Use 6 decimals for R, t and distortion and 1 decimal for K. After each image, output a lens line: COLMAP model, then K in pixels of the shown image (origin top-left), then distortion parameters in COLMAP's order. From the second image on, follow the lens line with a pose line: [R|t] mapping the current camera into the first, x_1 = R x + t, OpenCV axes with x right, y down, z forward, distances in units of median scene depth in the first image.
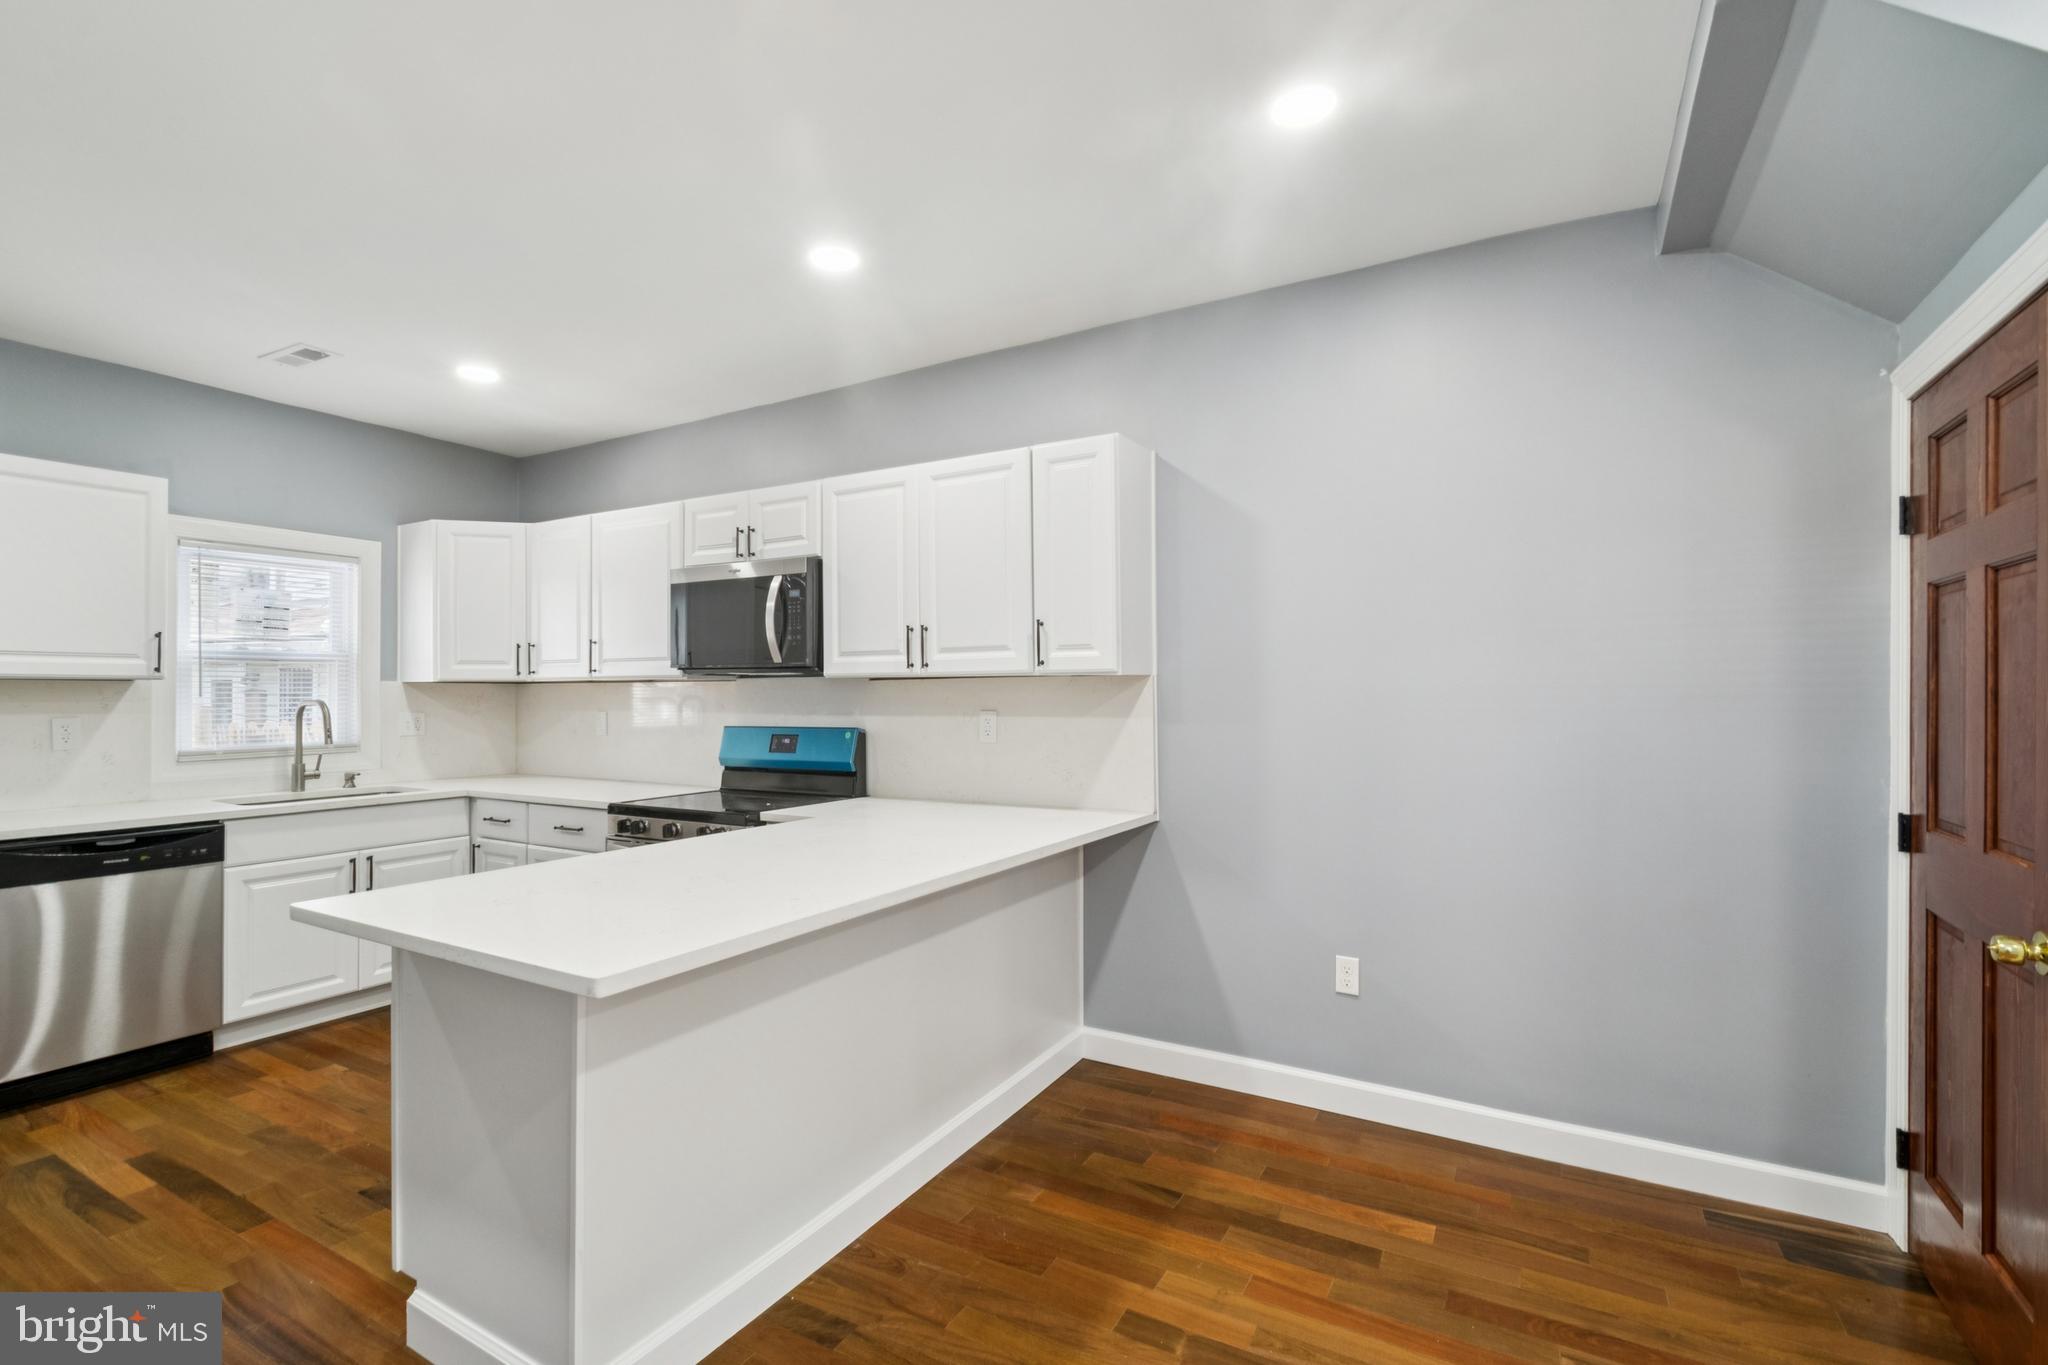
lens RADIAL K [[924.0, 0, 1019.3], [0, 924.0, 686.5], [0, 0, 1]] dist [0.001082, -0.003333]
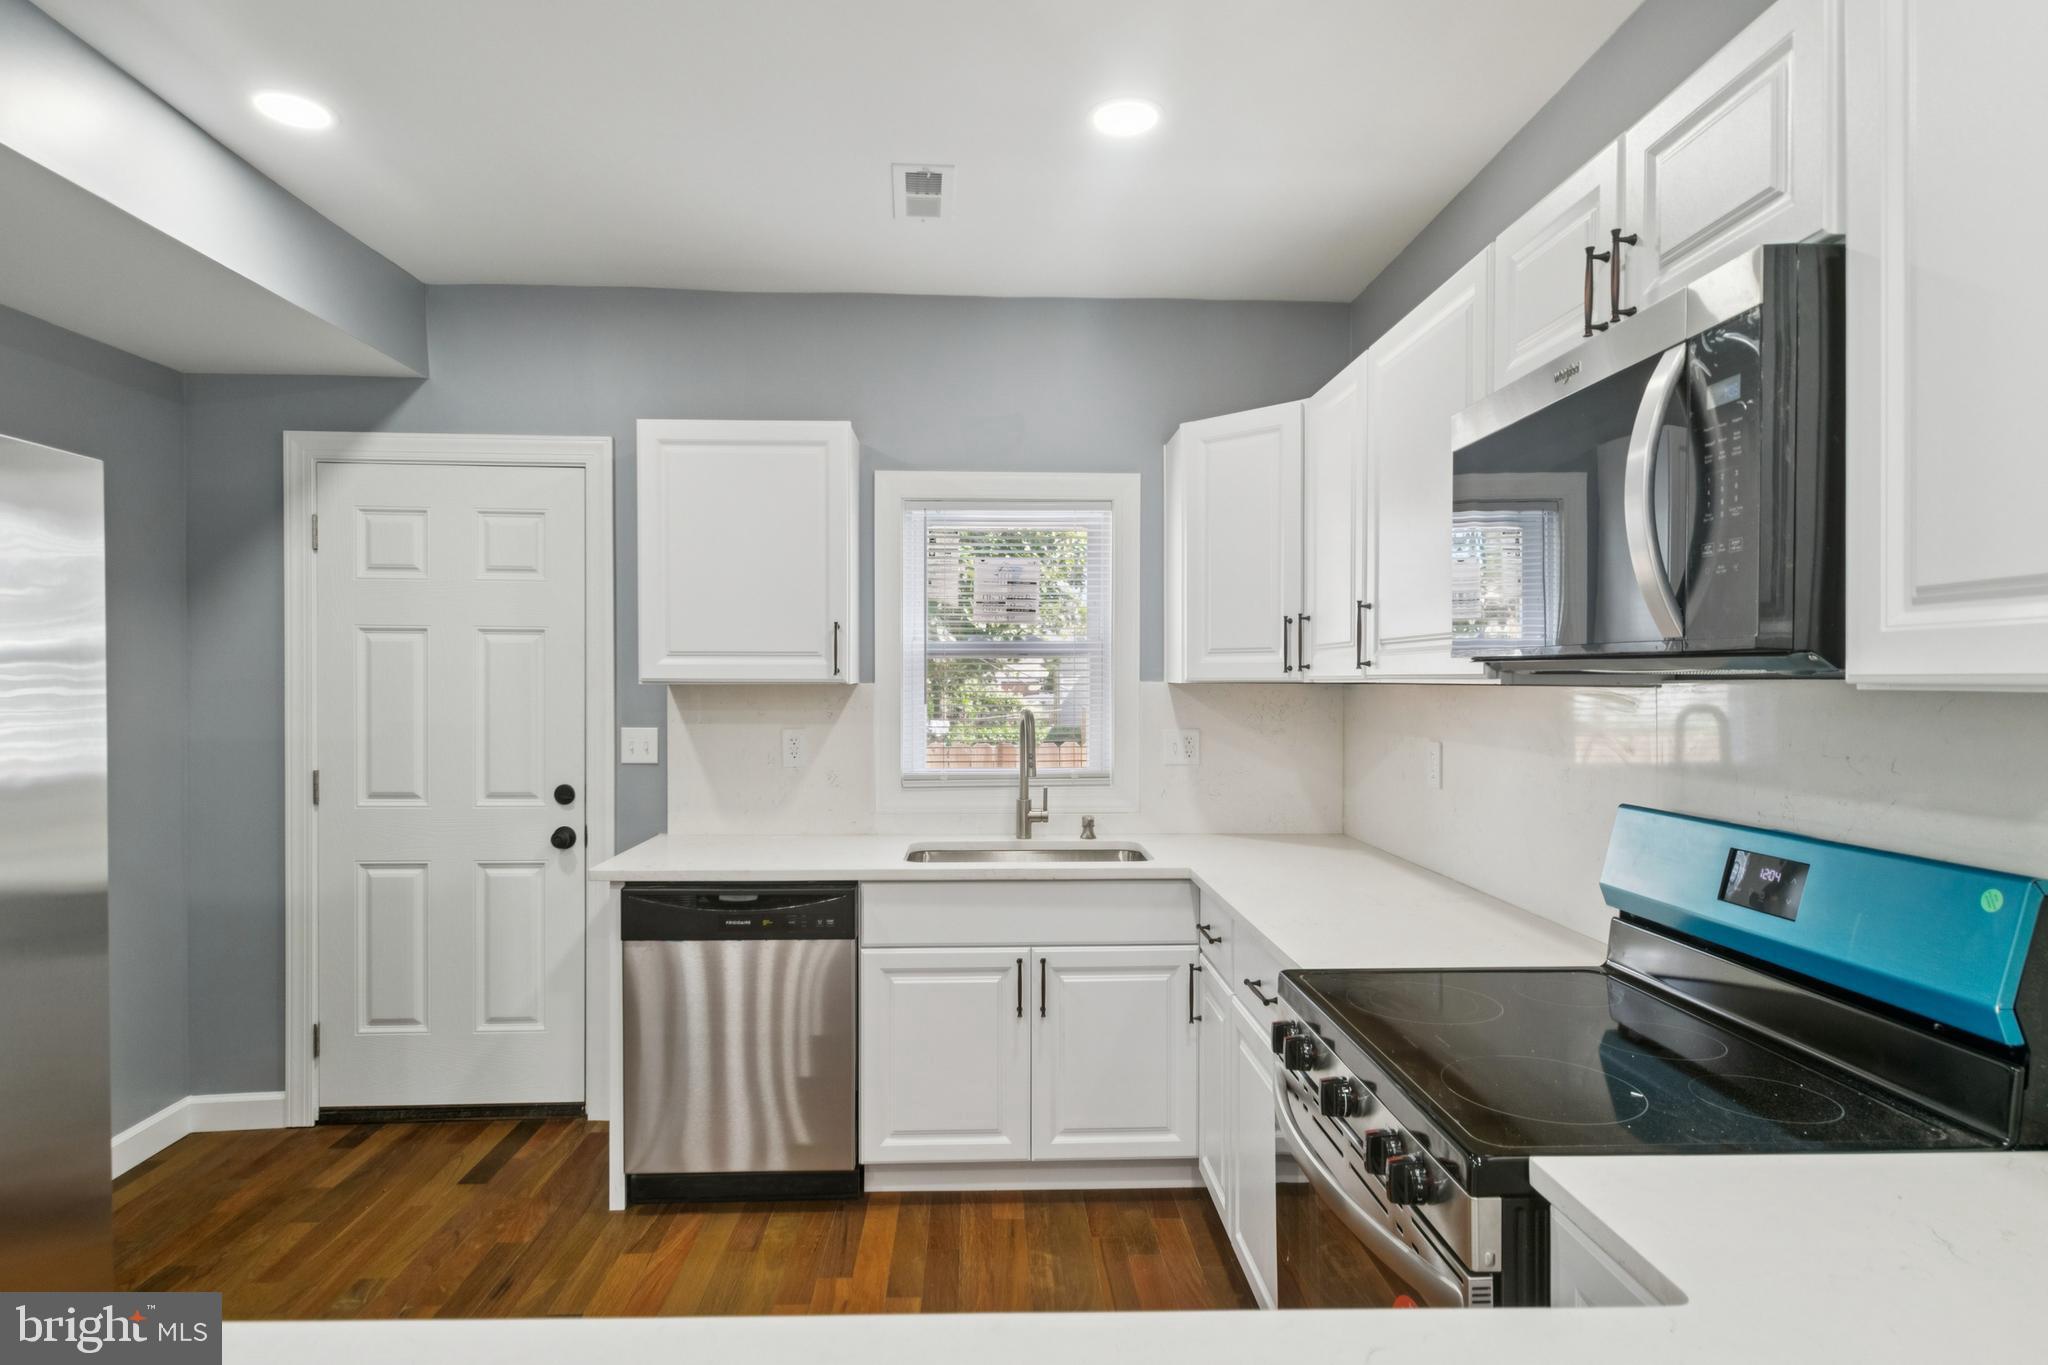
lens RADIAL K [[1116.2, 0, 1012.7], [0, 1116.2, 693.8], [0, 0, 1]] dist [0.002979, 0.001617]
pose [[0.523664, 0.012986, -0.851826, -0.058144], [0.003990, 0.999835, 0.017696, -0.013925], [0.851915, -0.012665, 0.523526, 0.589178]]
